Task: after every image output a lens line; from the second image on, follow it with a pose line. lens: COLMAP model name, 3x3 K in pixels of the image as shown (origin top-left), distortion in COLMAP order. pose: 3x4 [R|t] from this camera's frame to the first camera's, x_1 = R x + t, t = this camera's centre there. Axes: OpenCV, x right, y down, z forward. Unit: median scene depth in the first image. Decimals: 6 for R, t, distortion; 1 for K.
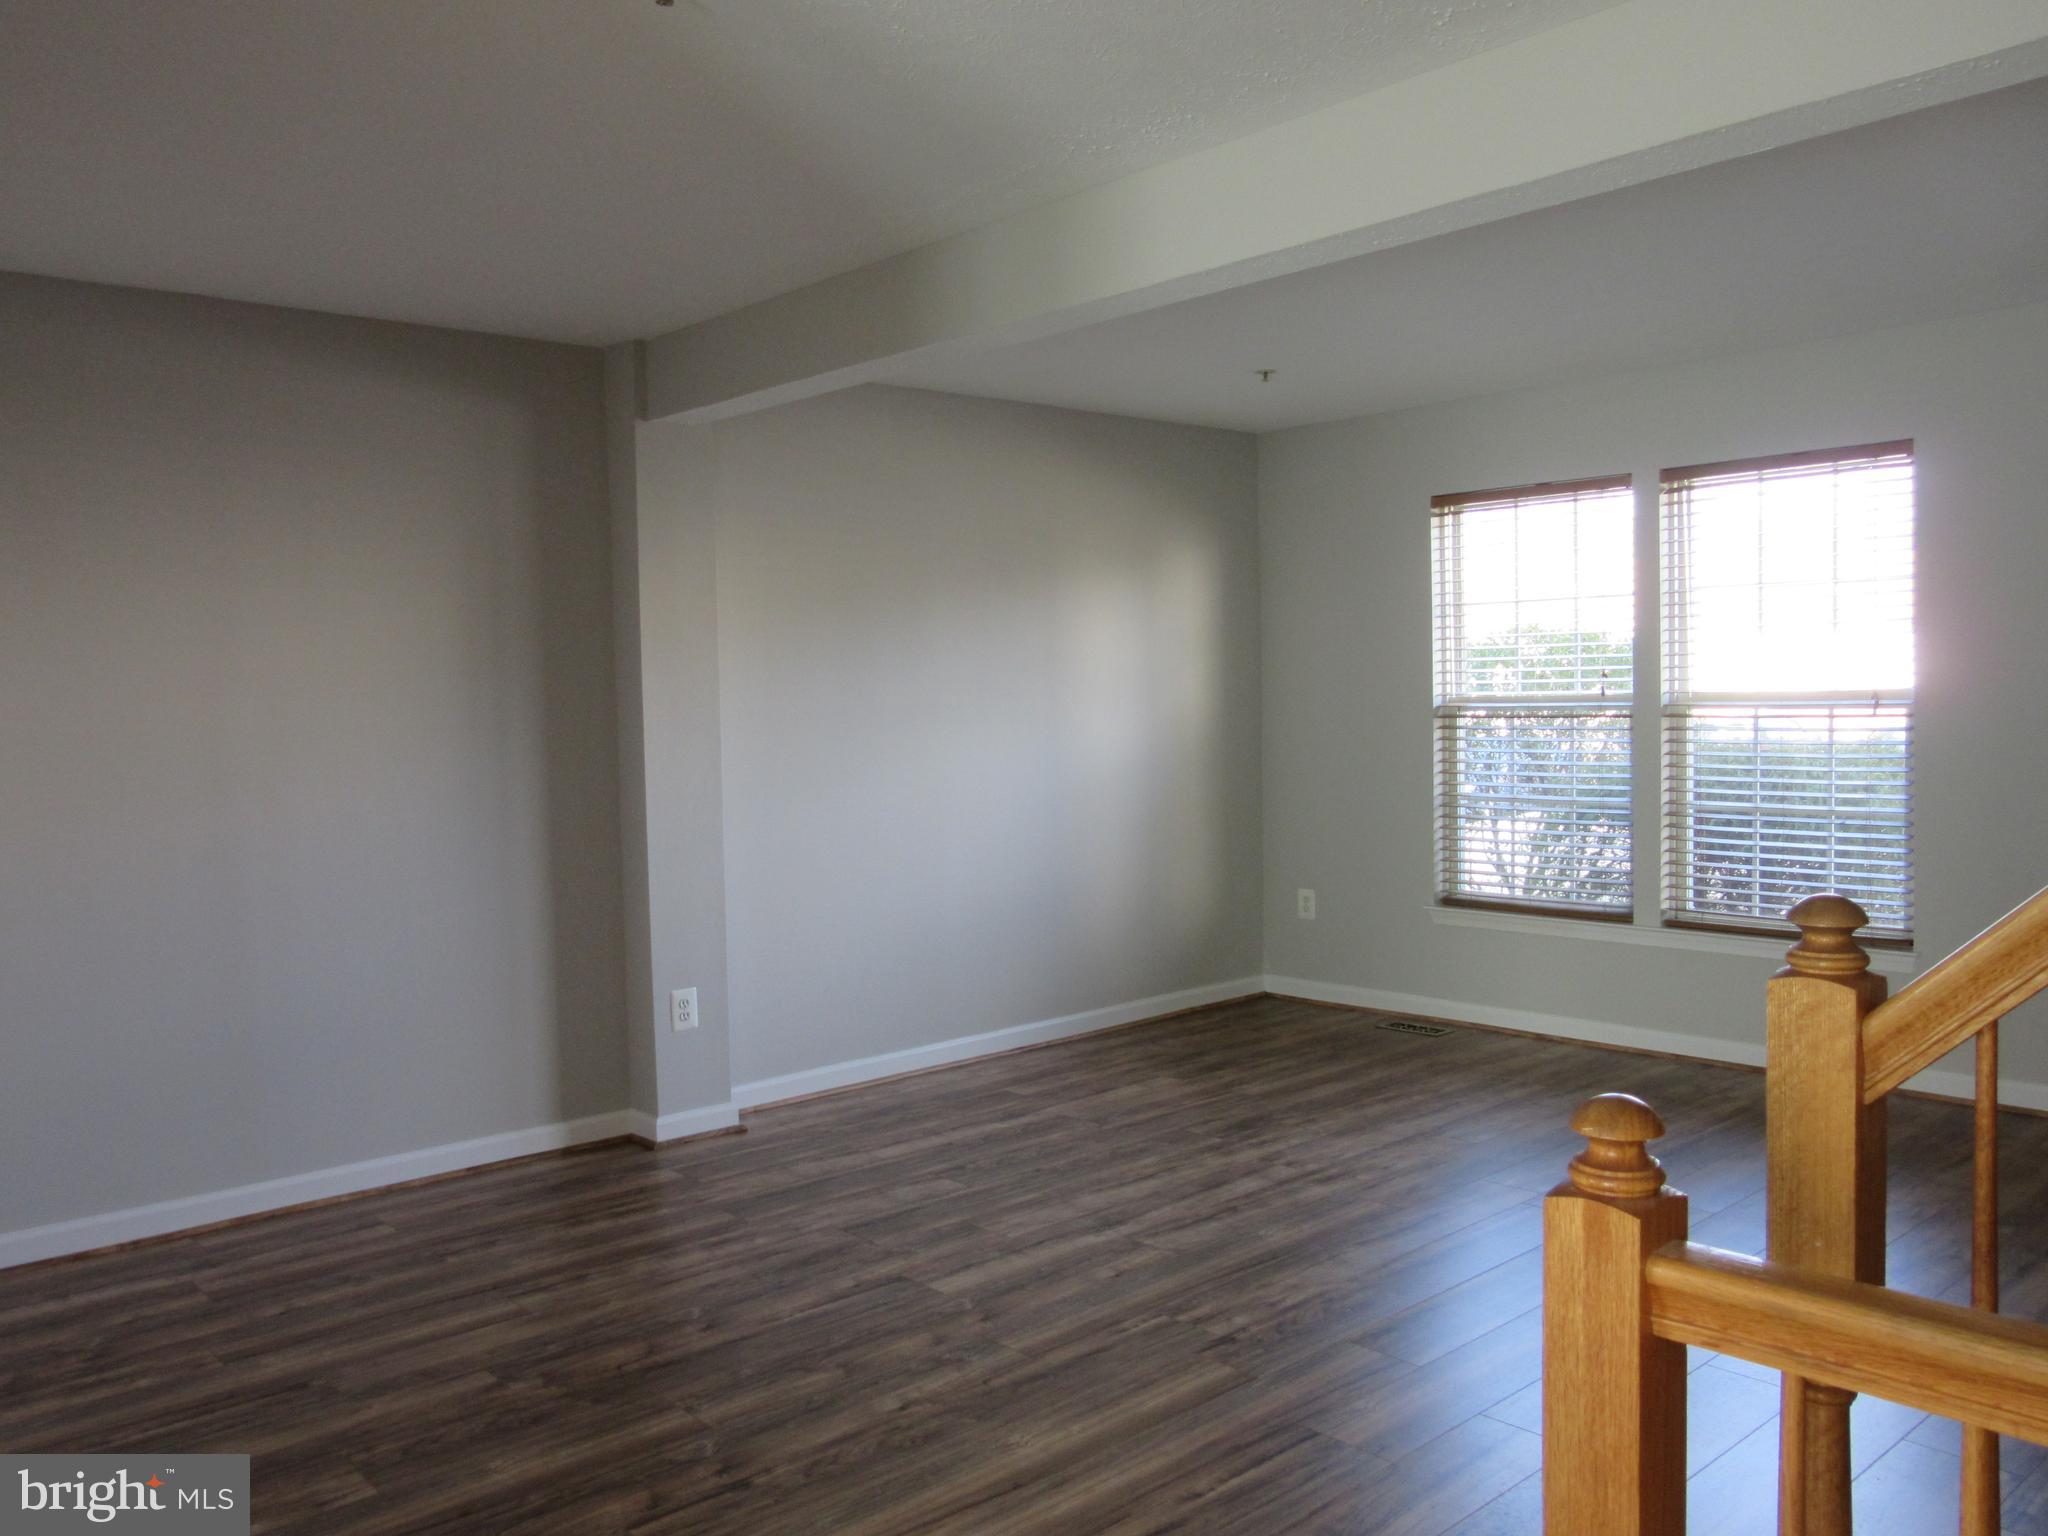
lens RADIAL K [[1620.9, 0, 1022.3], [0, 1620.9, 756.2], [0, 0, 1]] dist [-0.051346, 0.027029]
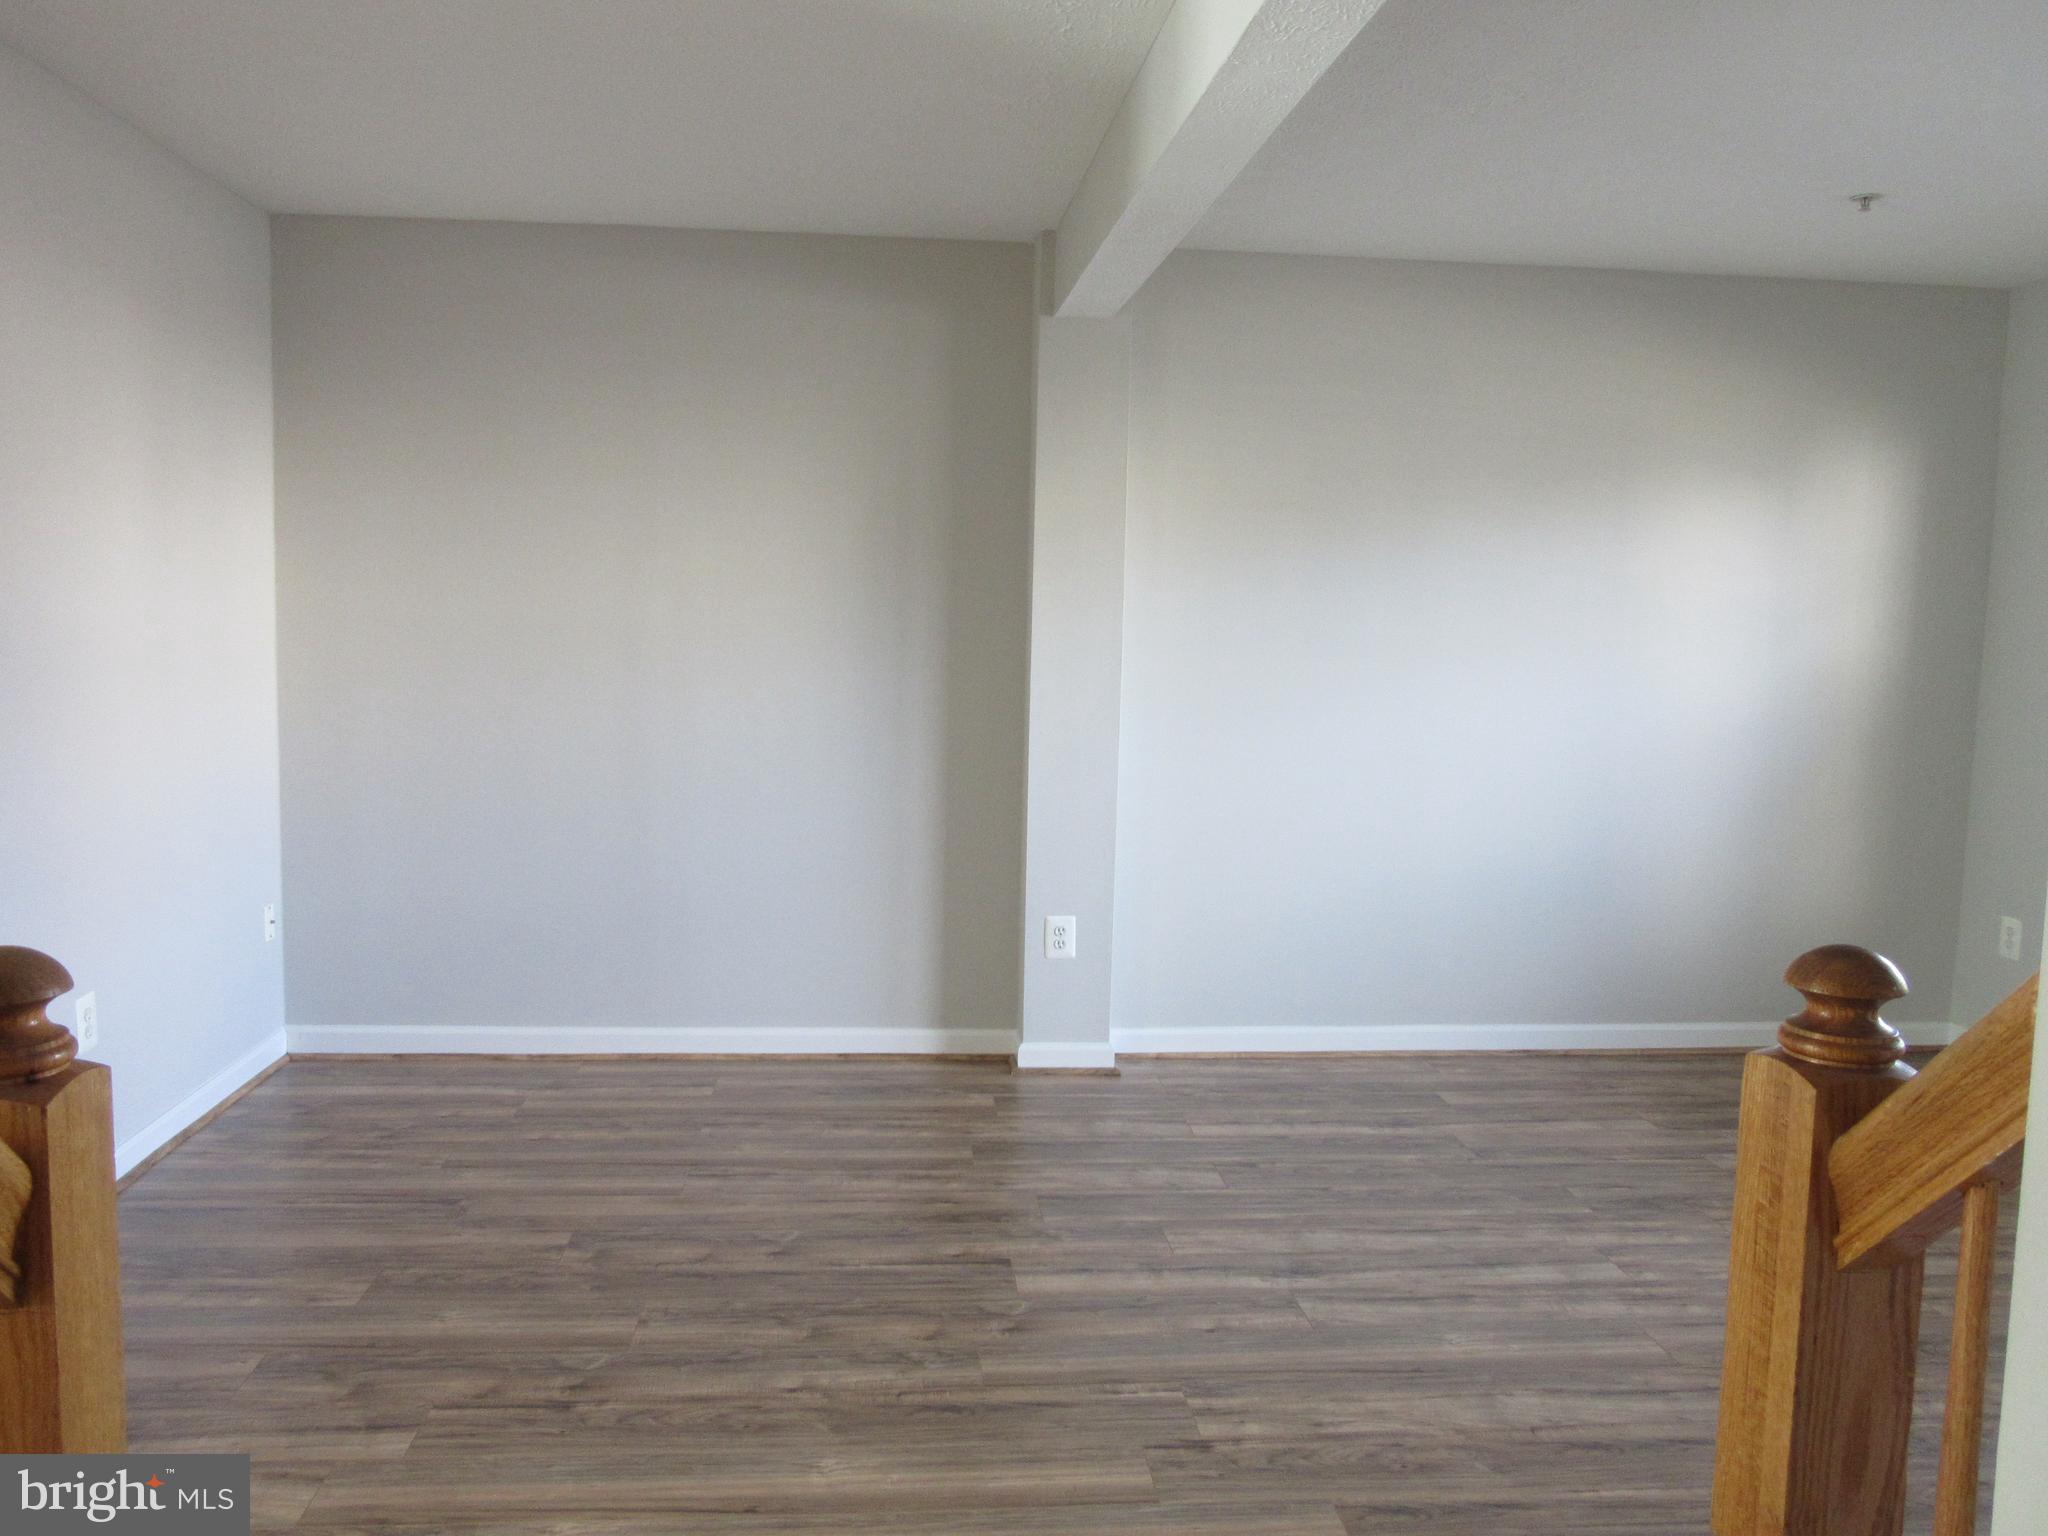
lens RADIAL K [[1620.9, 0, 1022.9], [0, 1620.9, 772.3], [0, 0, 1]] dist [-0.051346, 0.027029]
pose [[0.800771, 0.099647, -0.590624, 0.387413], [-0.065674, 0.994726, 0.078783, -0.017147], [0.595359, -0.024299, 0.803092, 0.256358]]
